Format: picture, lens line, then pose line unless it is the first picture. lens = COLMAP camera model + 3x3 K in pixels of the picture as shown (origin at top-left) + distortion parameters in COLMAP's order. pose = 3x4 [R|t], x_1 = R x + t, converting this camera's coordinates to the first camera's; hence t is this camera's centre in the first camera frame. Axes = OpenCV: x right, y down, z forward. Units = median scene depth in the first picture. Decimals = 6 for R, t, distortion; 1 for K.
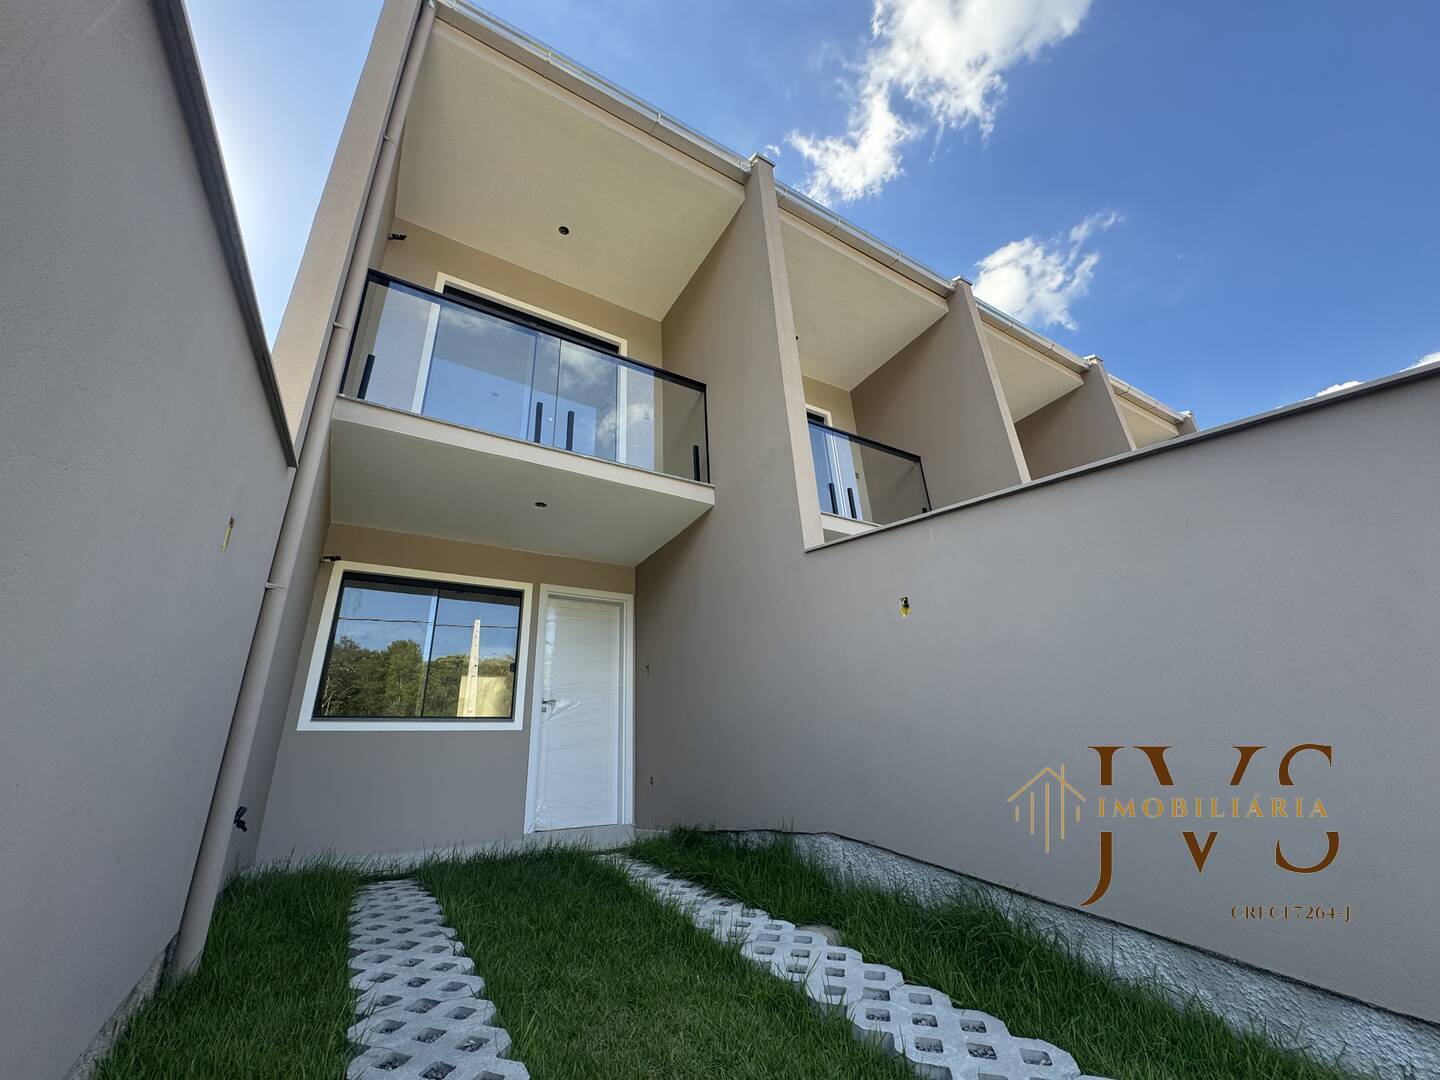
lens RADIAL K [[578.6, 0, 720.8], [0, 578.6, 539.8], [0, 0, 1]] dist [-0.001901, 0.000406]
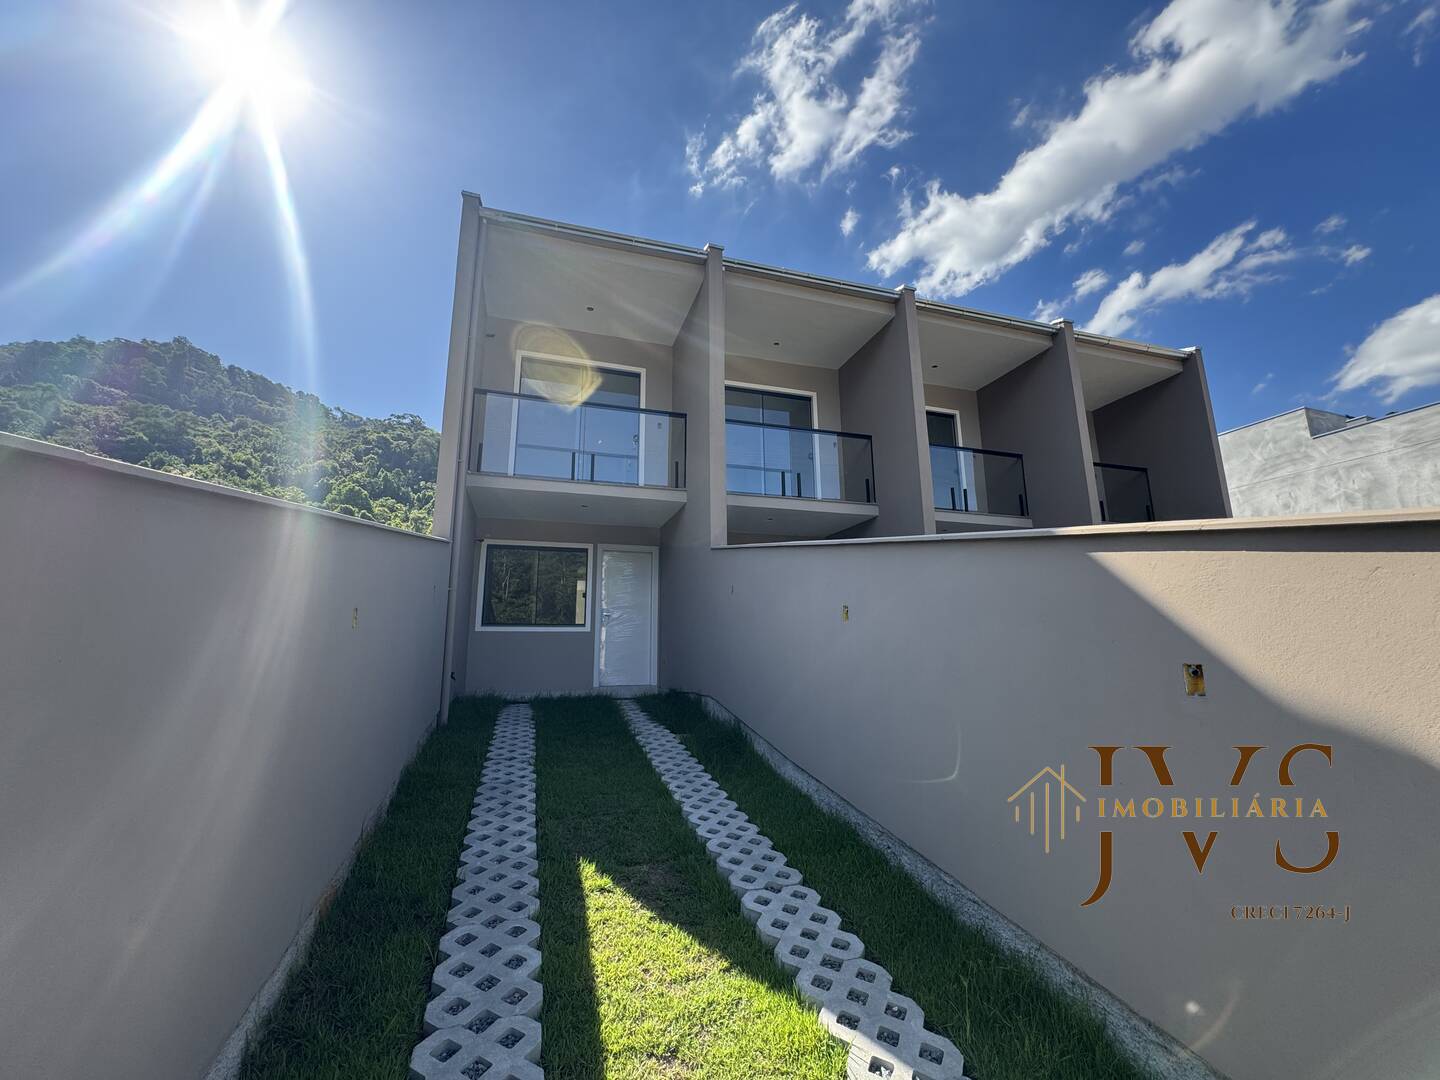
lens RADIAL K [[578.6, 0, 718.5], [0, 578.6, 540.0], [0, 0, 1]] dist [-0.001901, 0.000406]
pose [[0.969993, -0.000787, -0.243133, 0.534284], [0.052403, 0.977168, 0.205902, -0.326631], [0.237420, -0.212465, 0.947887, -0.587312]]
